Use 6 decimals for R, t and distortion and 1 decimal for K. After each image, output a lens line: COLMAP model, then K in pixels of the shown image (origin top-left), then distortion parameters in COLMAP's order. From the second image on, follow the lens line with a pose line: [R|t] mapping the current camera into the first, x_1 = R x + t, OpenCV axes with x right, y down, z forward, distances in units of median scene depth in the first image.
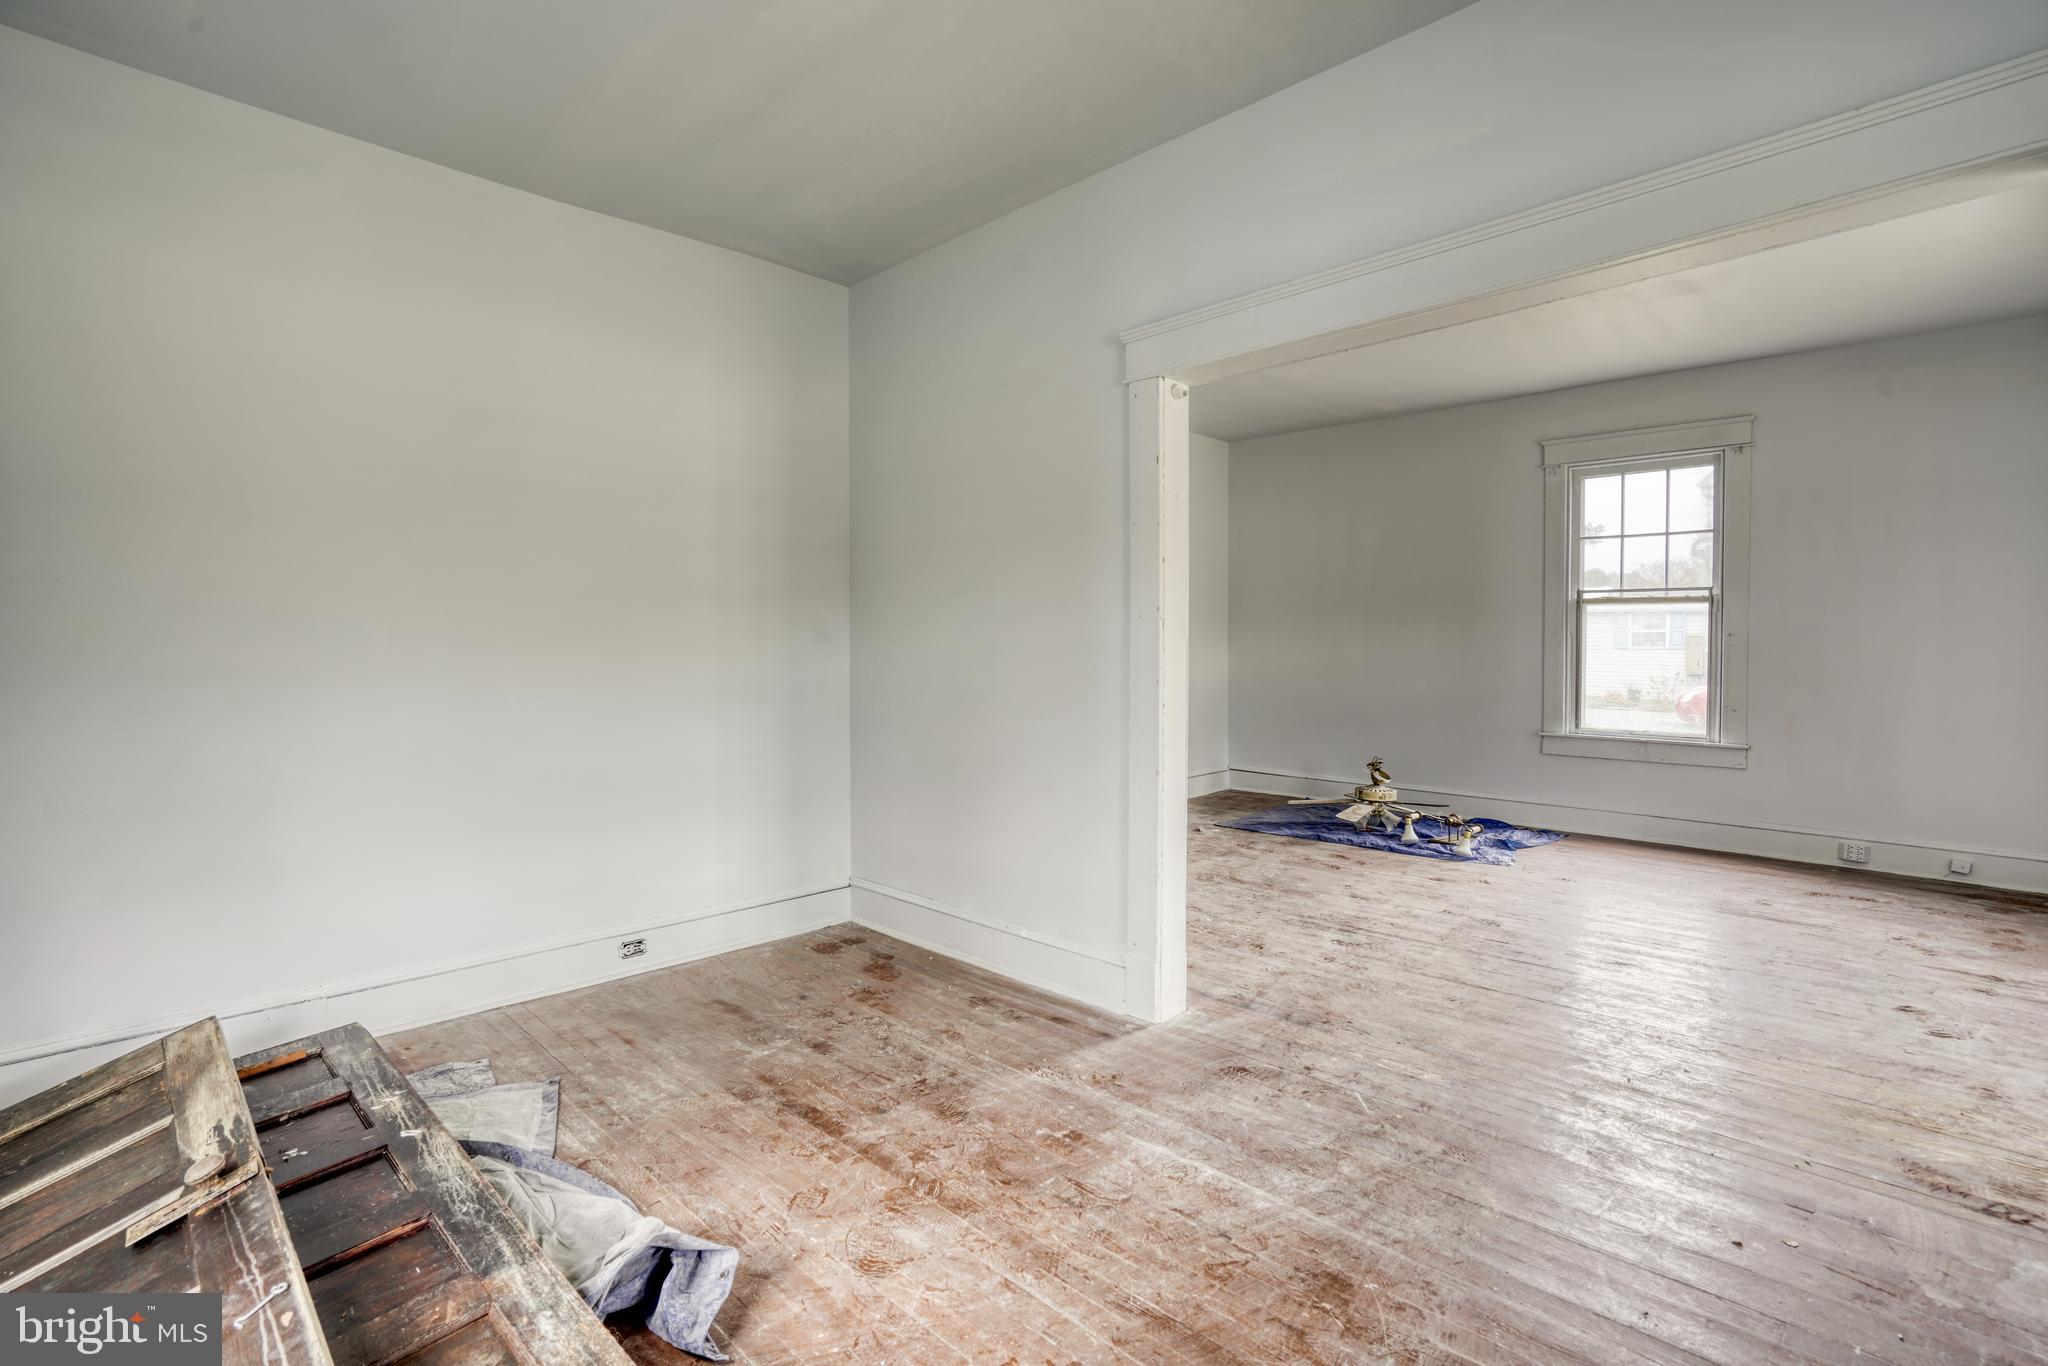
lens RADIAL K [[942.4, 0, 1026.2], [0, 942.4, 655.9], [0, 0, 1]] dist [-0.050915, 0.017872]
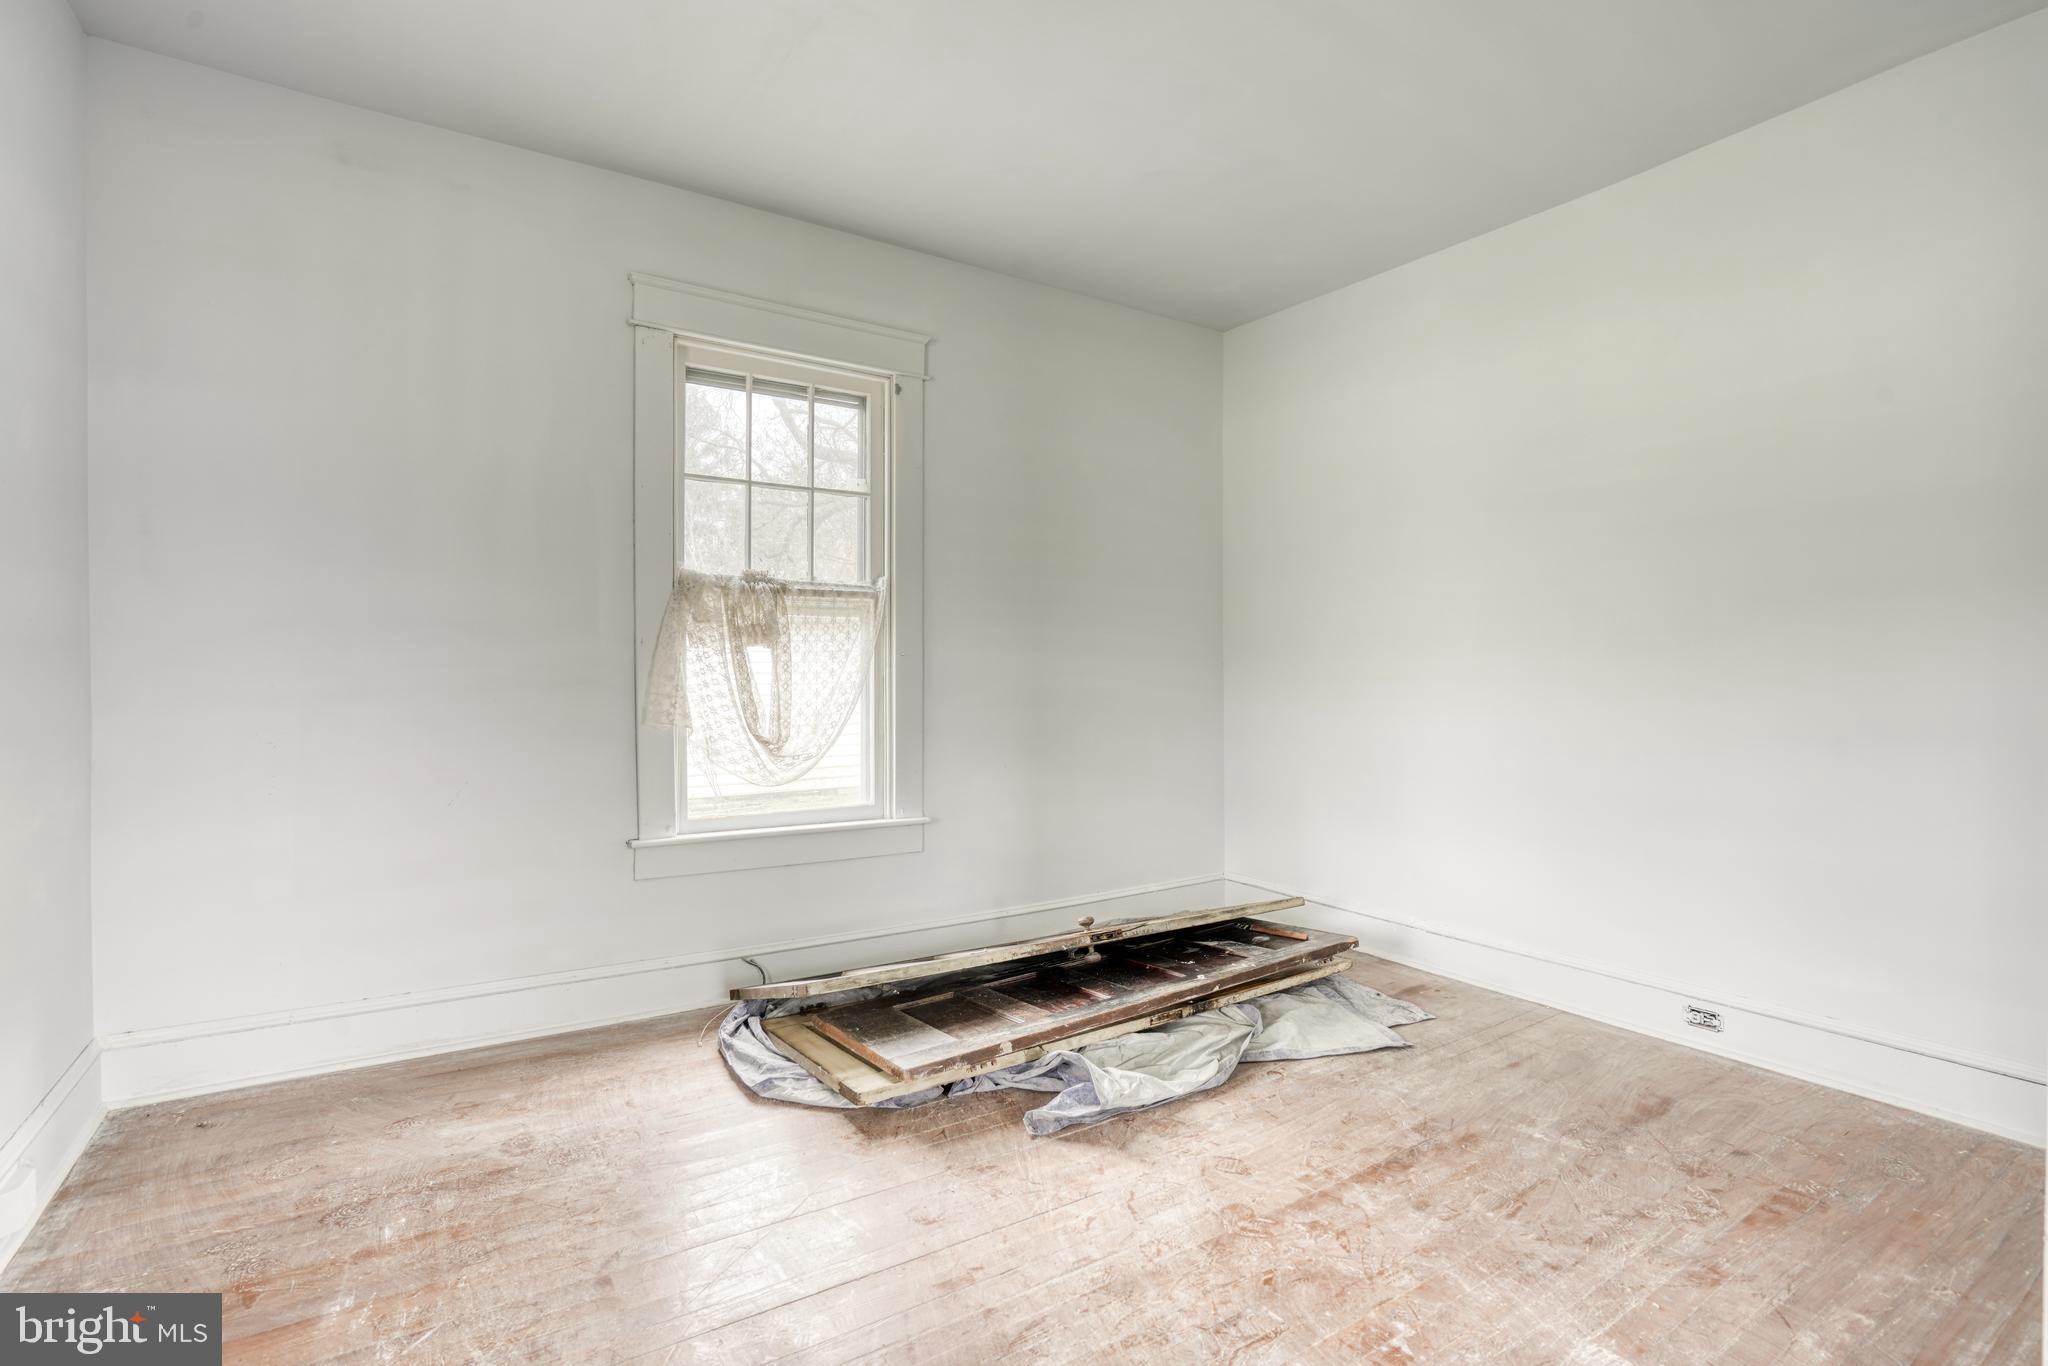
lens RADIAL K [[942.3, 0, 1027.7], [0, 942.3, 676.5], [0, 0, 1]] dist [-0.057525, 0.020410]
pose [[-0.197638, 0.013836, -0.980178, 0.432188], [-0.006884, 0.999856, 0.015502, -0.004073], [0.980251, 0.009811, -0.197514, 0.477721]]
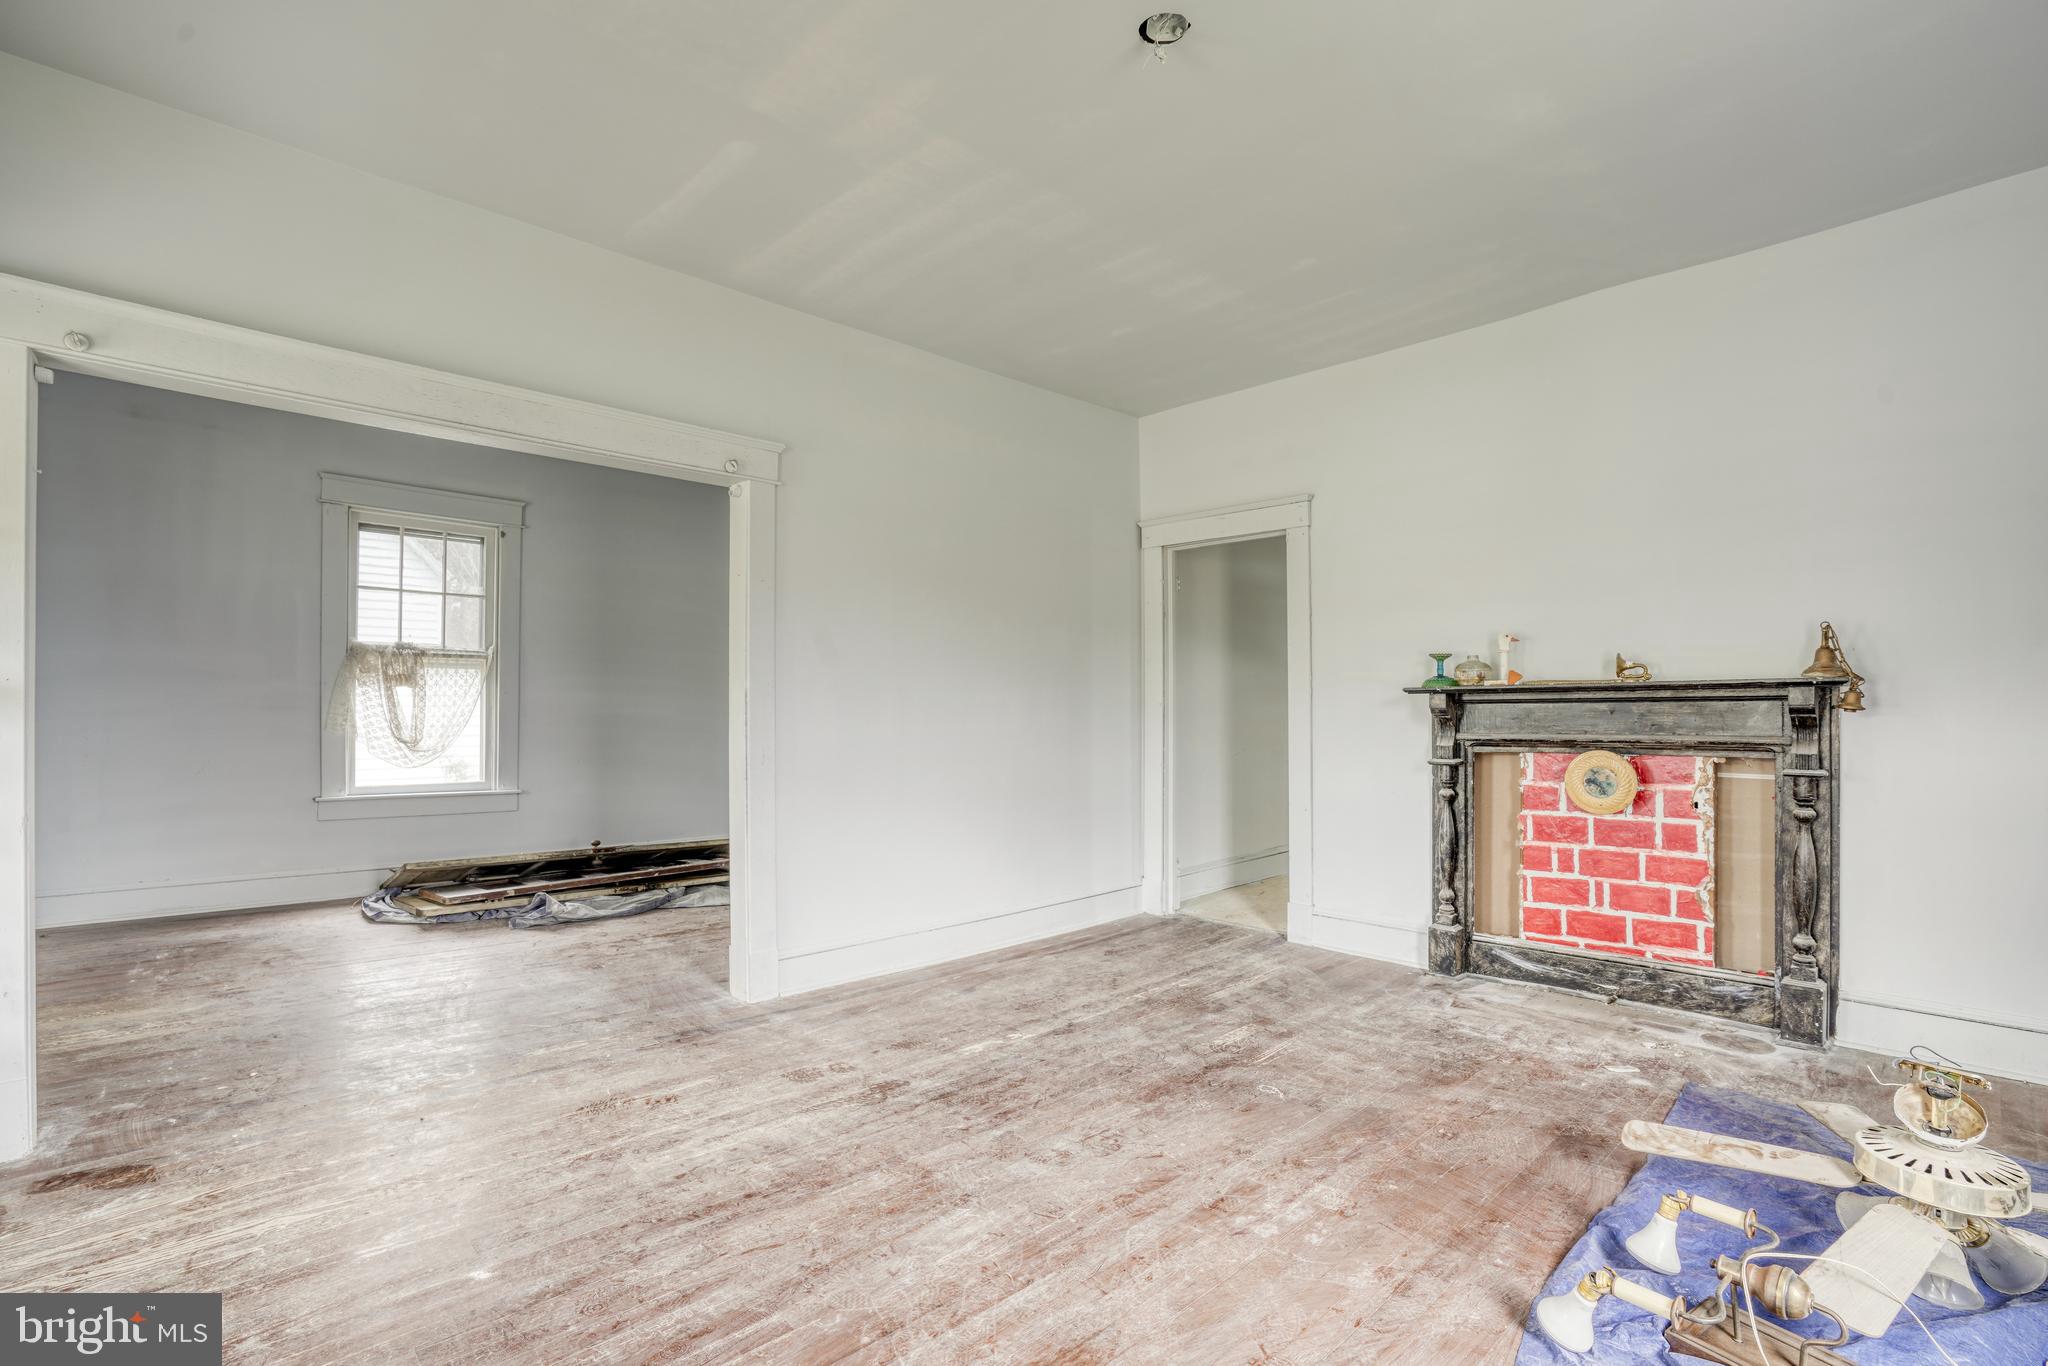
lens RADIAL K [[946.0, 0, 1019.8], [0, 946.0, 702.7], [0, 0, 1]] dist [-0.054149, 0.020698]
pose [[-0.033661, 0.000412, -0.999433, 1.041807], [-0.013981, 0.999902, 0.000883, -0.006471], [0.999336, 0.014003, -0.033652, 1.064283]]
